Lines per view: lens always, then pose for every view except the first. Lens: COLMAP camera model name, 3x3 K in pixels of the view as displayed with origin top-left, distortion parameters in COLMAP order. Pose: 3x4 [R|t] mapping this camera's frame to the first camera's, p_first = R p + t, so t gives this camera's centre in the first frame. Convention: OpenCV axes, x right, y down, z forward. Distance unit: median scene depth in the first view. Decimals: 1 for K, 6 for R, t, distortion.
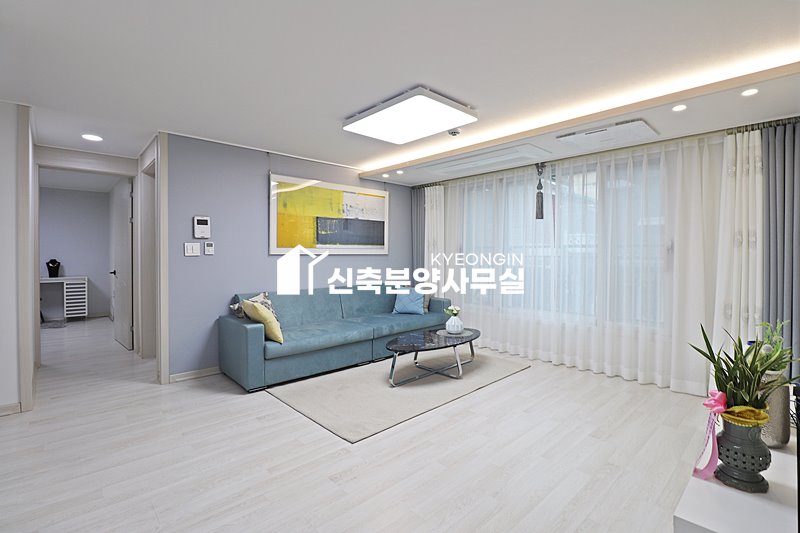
lens RADIAL K [[370.7, 0, 400.8], [0, 370.7, 256.6], [0, 0, 1]] dist [-0.007098, -0.006351]
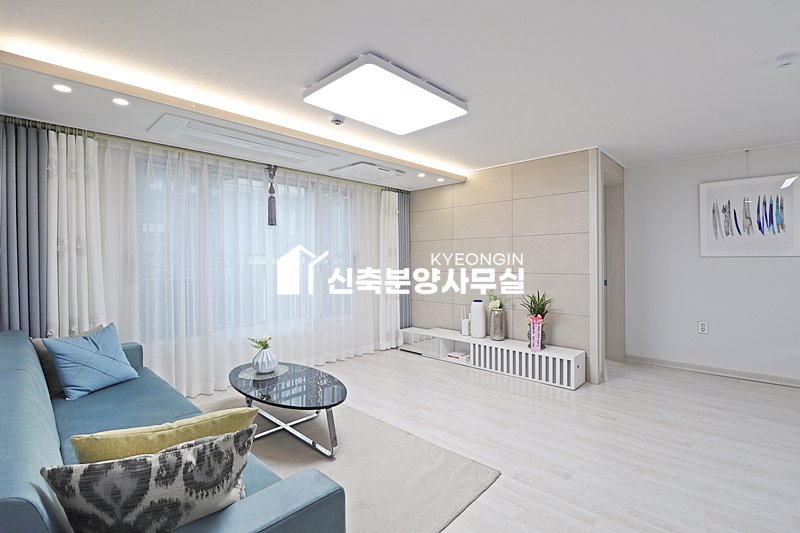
lens RADIAL K [[370.7, 0, 403.5], [0, 370.7, 262.7], [0, 0, 1]] dist [-0.007098, -0.006351]
pose [[-0.066555, -0.012438, 0.997705, -0.576064], [0.015006, 0.999797, 0.013465, -0.015683], [-0.997670, 0.015868, -0.066355, 0.735207]]
